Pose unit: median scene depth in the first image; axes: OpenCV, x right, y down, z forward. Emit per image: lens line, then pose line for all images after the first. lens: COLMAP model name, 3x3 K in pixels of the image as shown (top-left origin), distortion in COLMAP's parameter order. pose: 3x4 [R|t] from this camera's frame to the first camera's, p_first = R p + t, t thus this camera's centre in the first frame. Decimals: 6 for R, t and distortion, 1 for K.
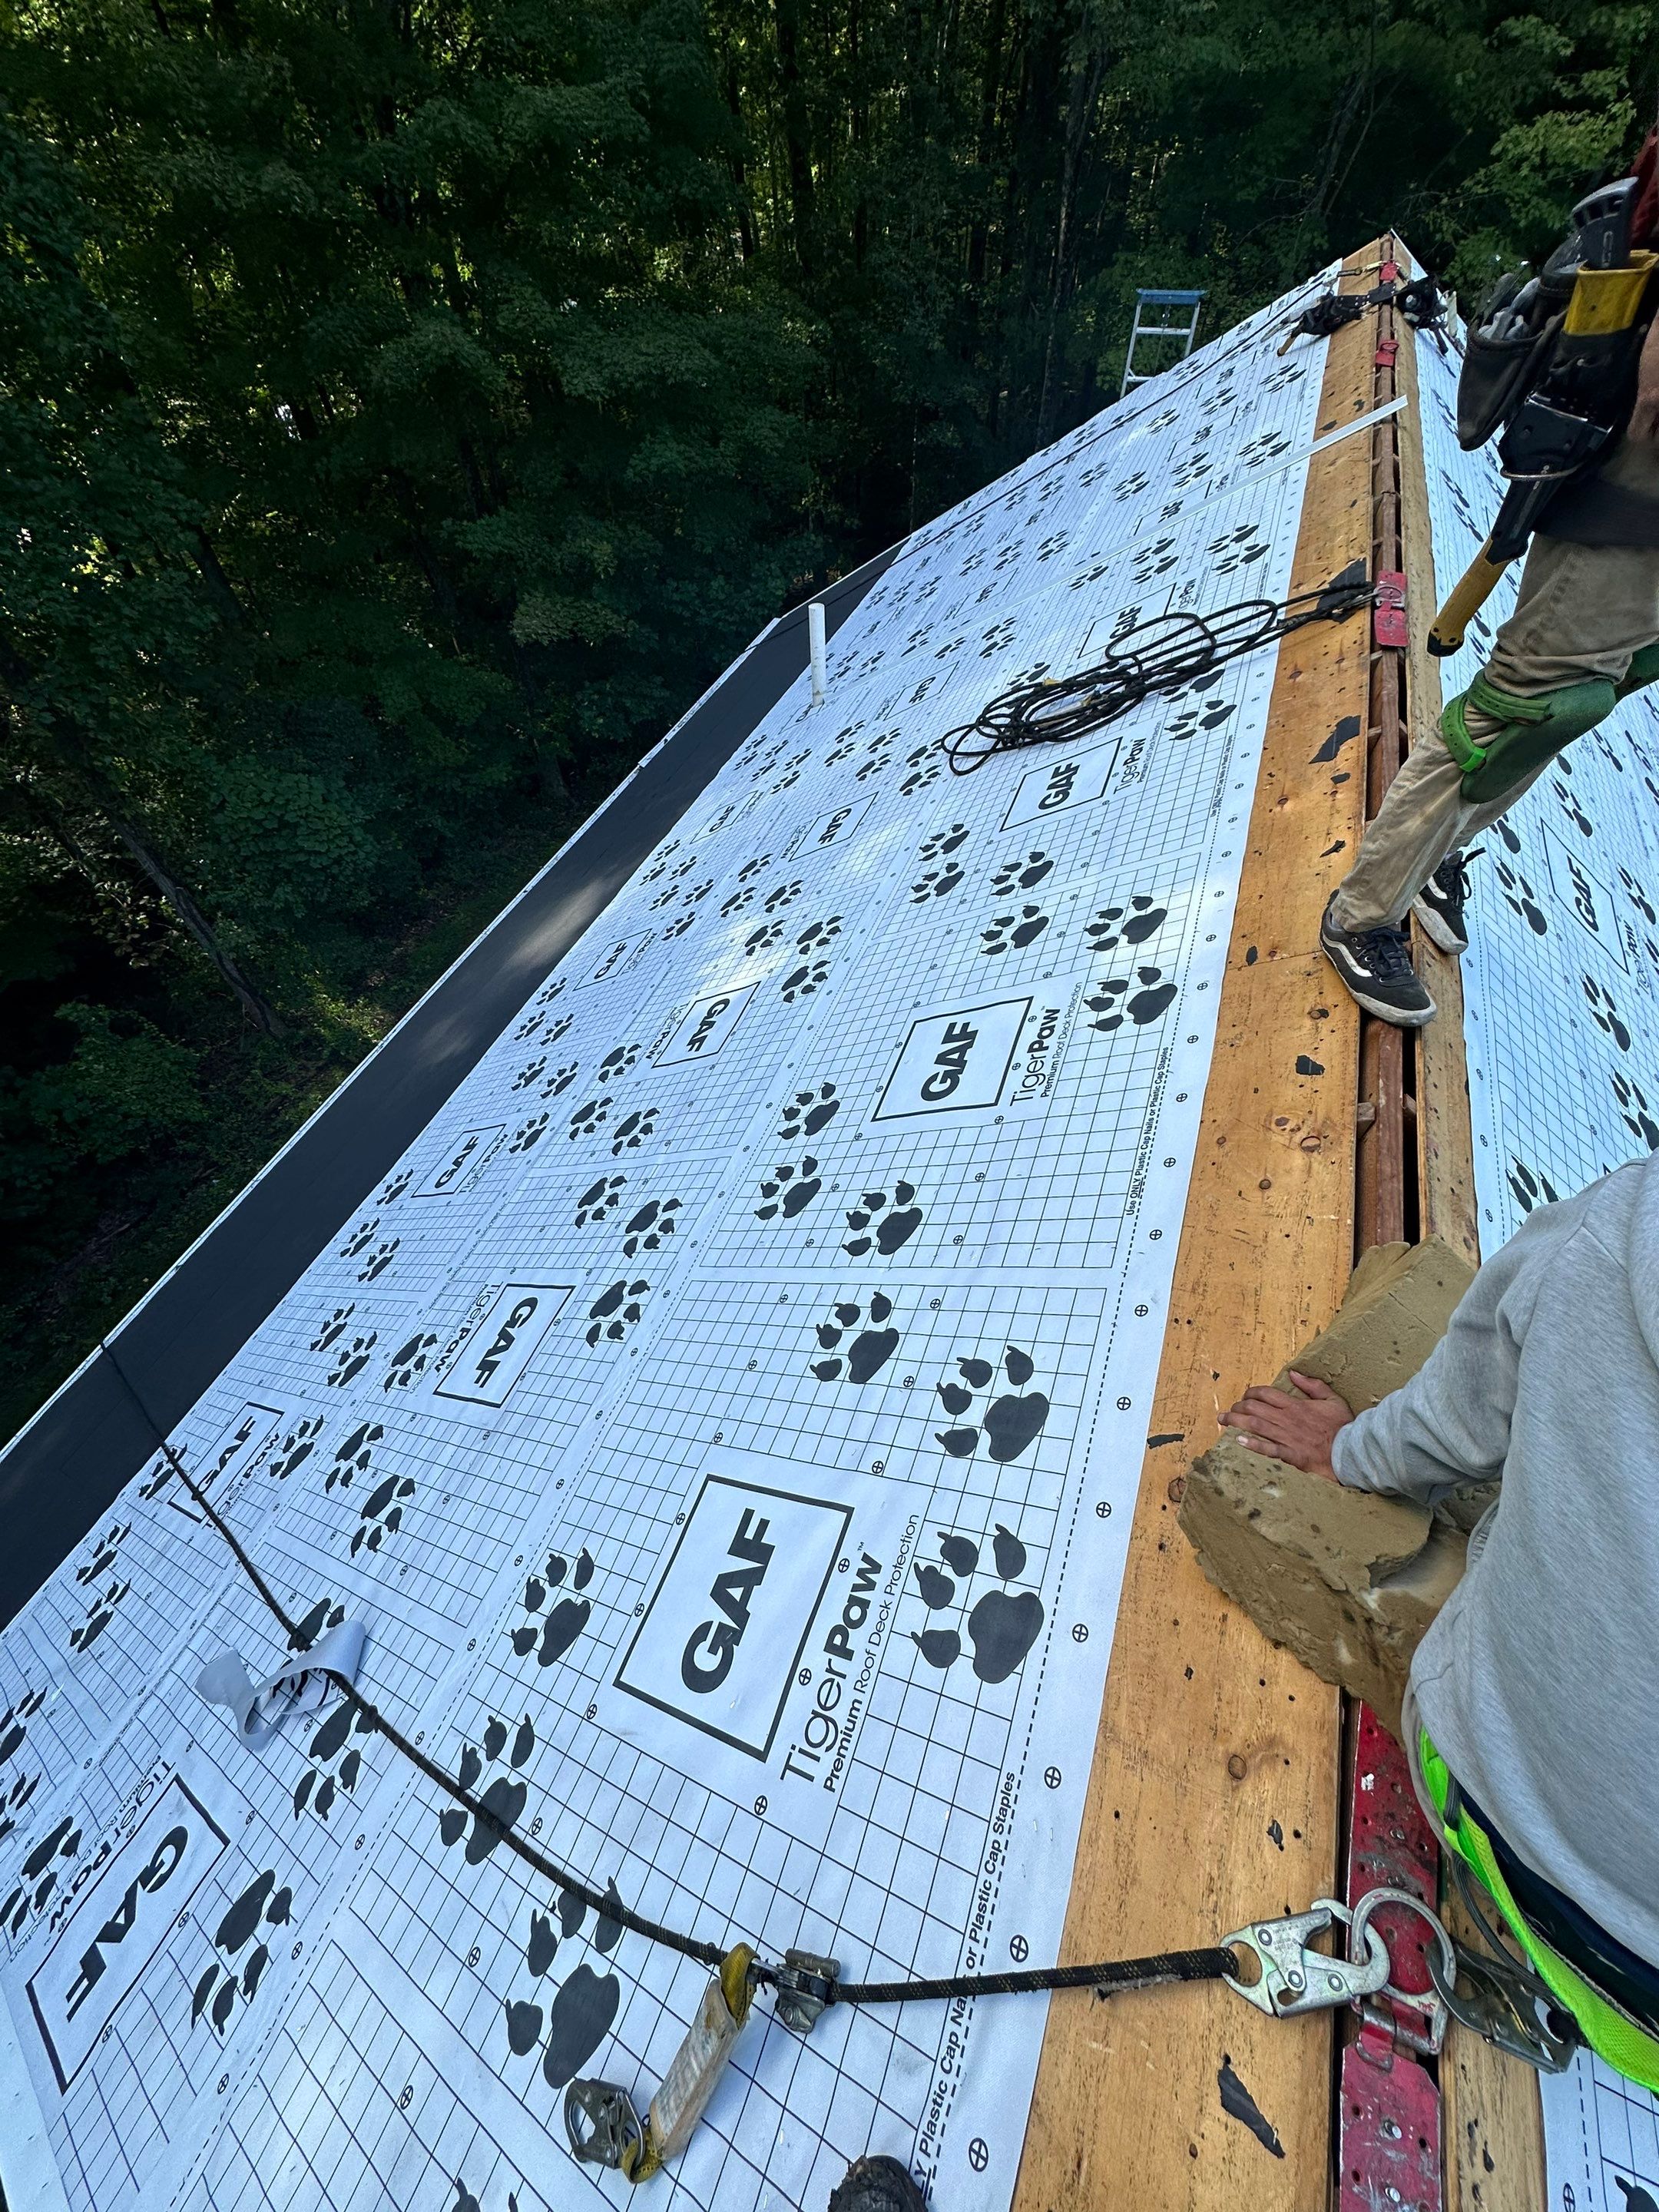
lens RADIAL K [[870.4, 0, 845.0], [0, 870.4, 1115.3], [0, 0, 1]] dist [-0.012783, 0.001623]
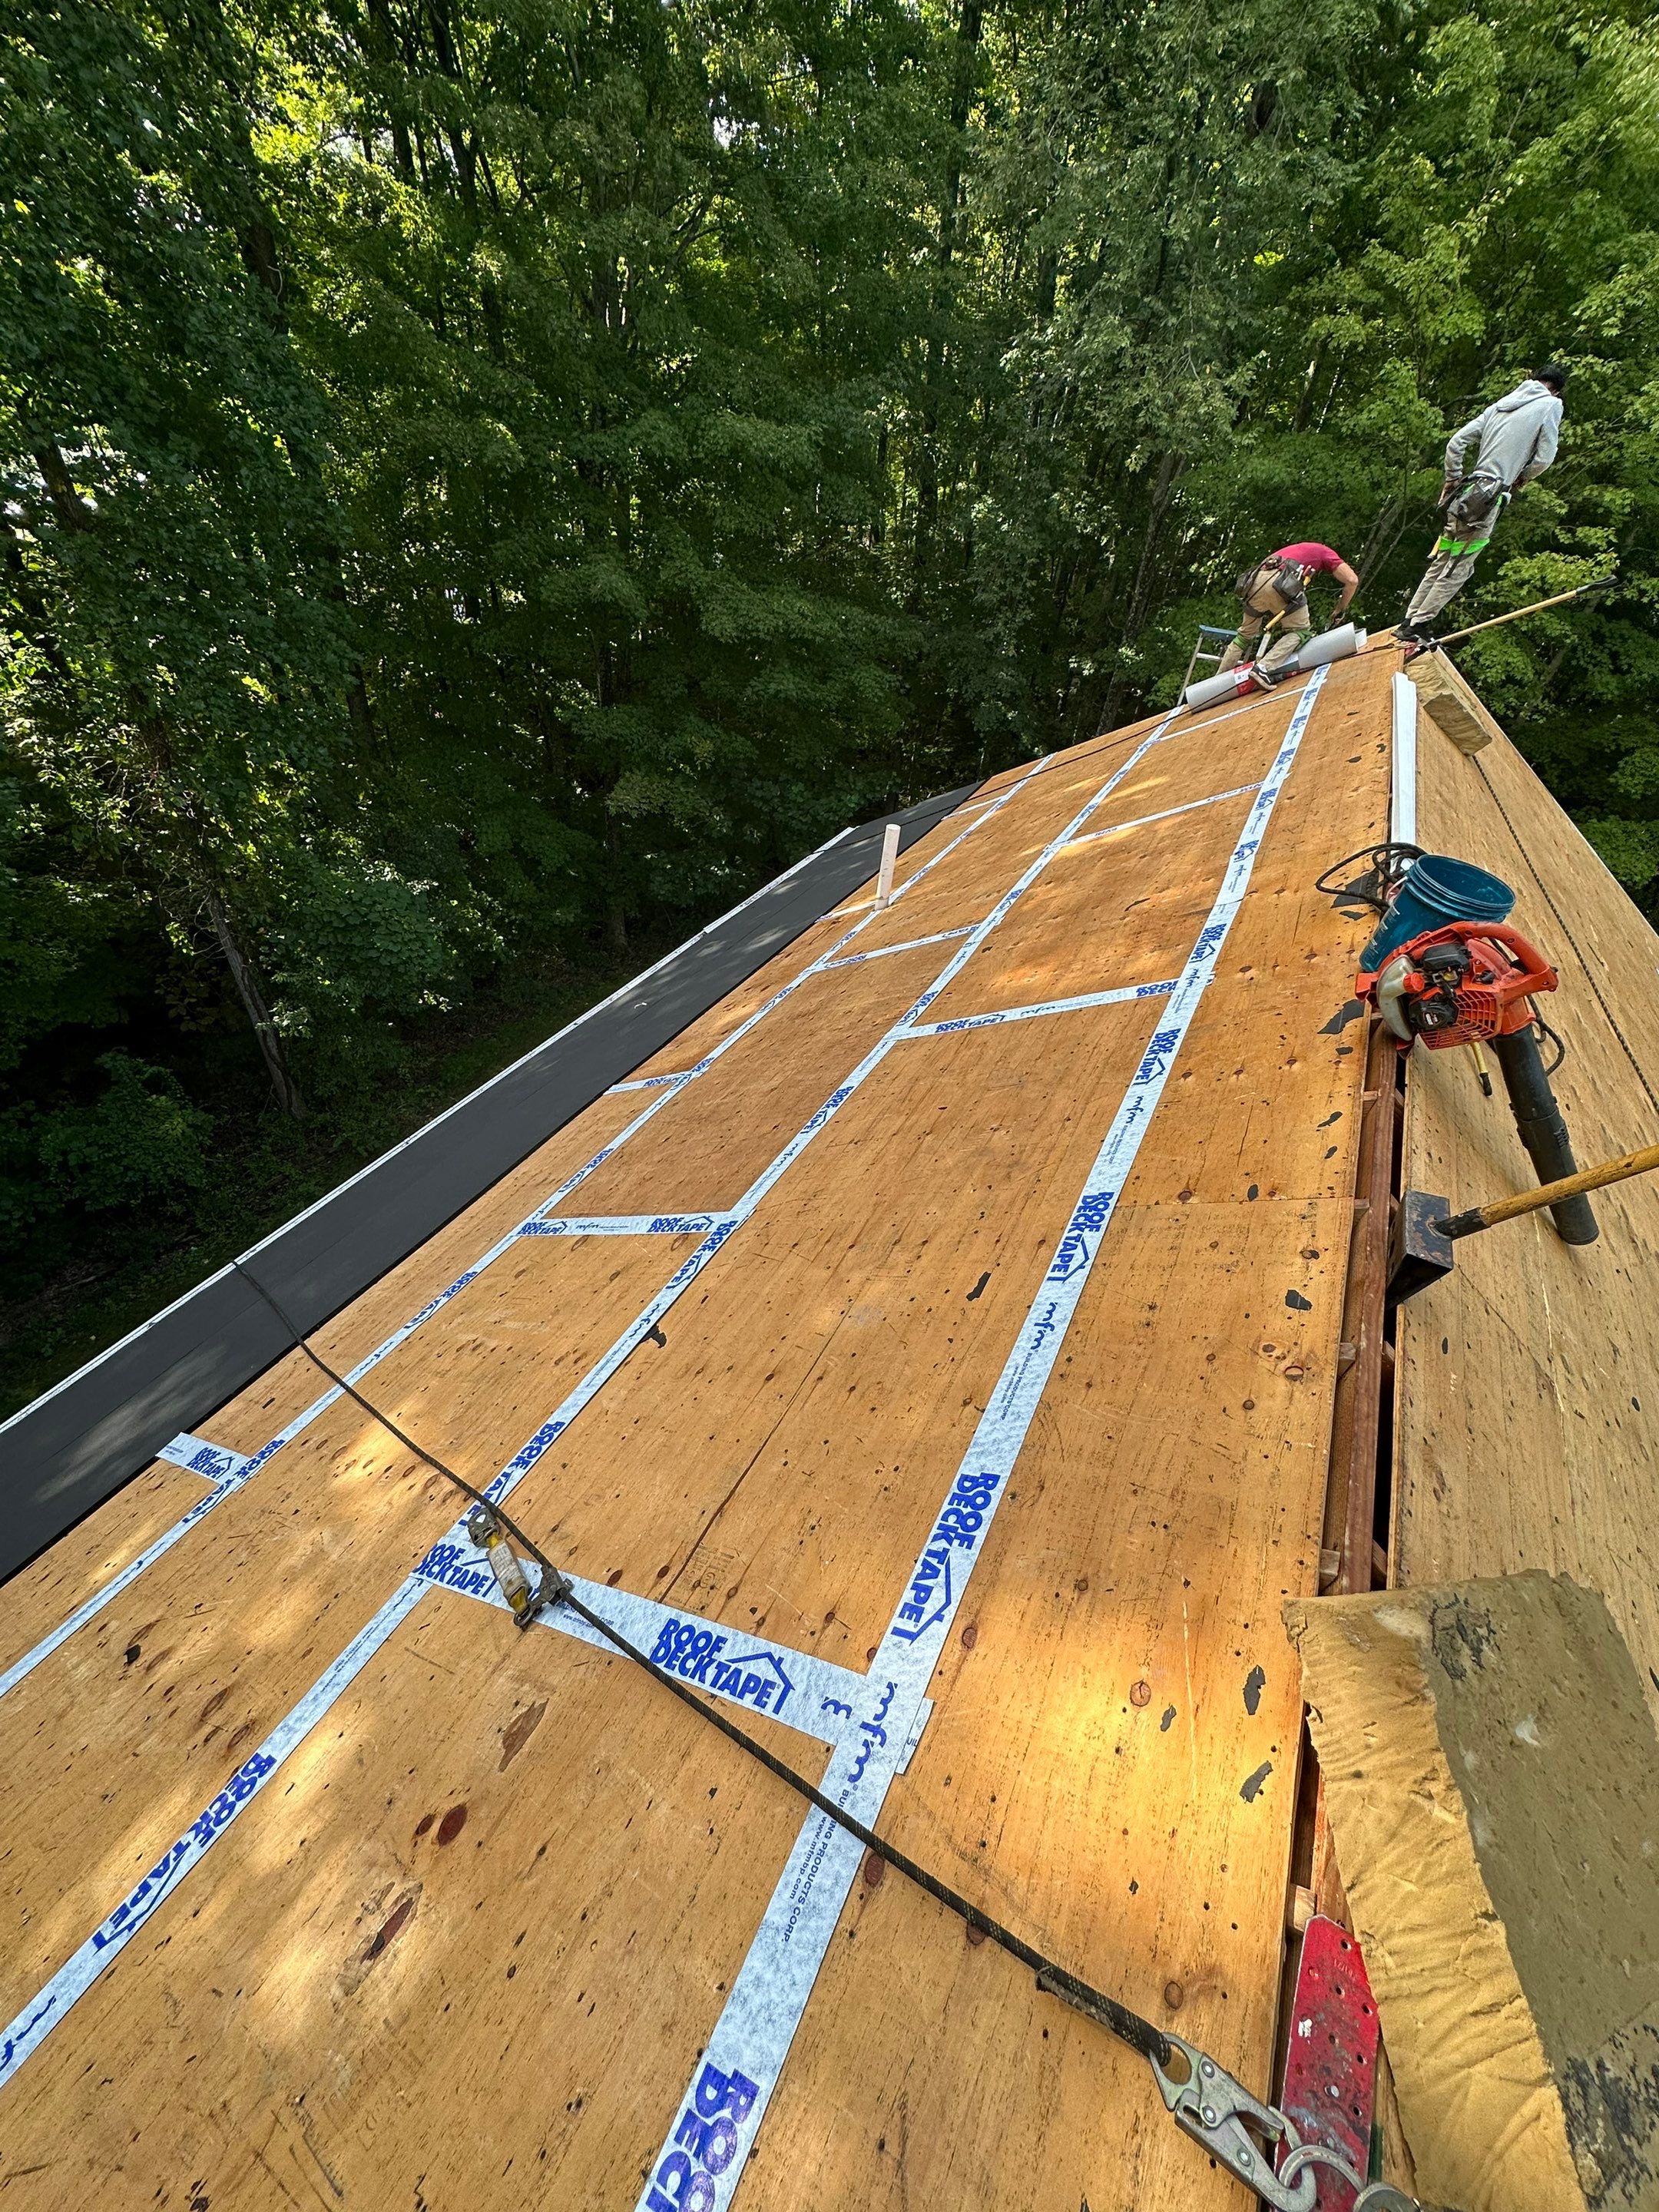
lens RADIAL K [[870.4, 0, 843.3], [0, 870.4, 1107.2], [0, 0, 1]] dist [-0.012783, 0.001623]
pose [[0.985930, 0.165696, -0.022052, -0.035757], [-0.166633, 0.963822, -0.208040, 0.029366], [-0.013217, 0.208787, 0.977872, -0.092833]]
